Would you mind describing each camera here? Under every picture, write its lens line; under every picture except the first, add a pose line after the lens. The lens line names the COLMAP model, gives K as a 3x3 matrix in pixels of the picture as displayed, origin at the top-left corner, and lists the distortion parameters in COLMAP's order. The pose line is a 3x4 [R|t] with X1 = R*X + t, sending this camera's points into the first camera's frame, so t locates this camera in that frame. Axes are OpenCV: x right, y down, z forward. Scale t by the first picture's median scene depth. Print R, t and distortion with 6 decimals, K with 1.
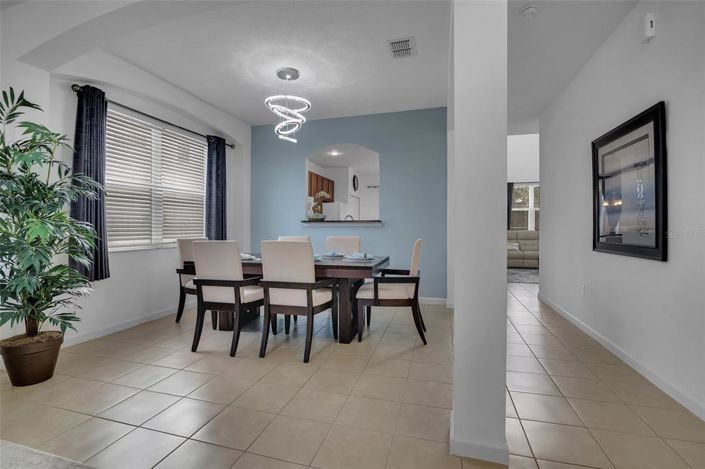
lens RADIAL K [[334.6, 0, 350.5], [0, 334.6, 217.8], [0, 0, 1]] dist [0.002591, 0.000714]
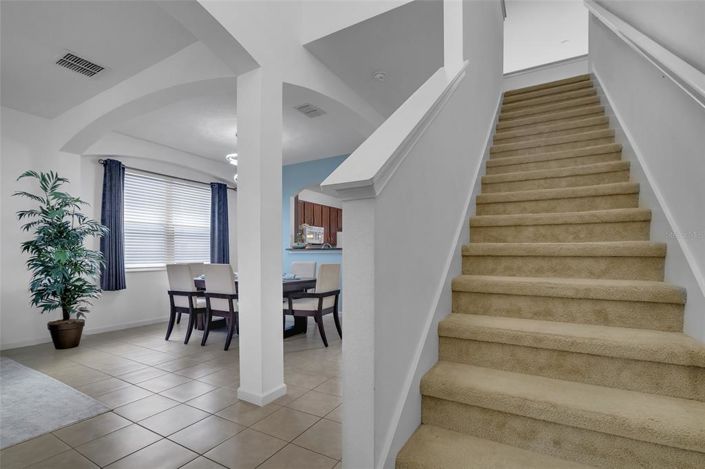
lens RADIAL K [[334.4, 0, 352.2], [0, 334.4, 256.5], [0, 0, 1]] dist [-0.001081, -0.000495]
pose [[0.971469, -0.000742, -0.237167, 0.584467], [0.009861, 0.999257, 0.037264, -0.008582], [0.236963, -0.038539, 0.970754, -0.184342]]
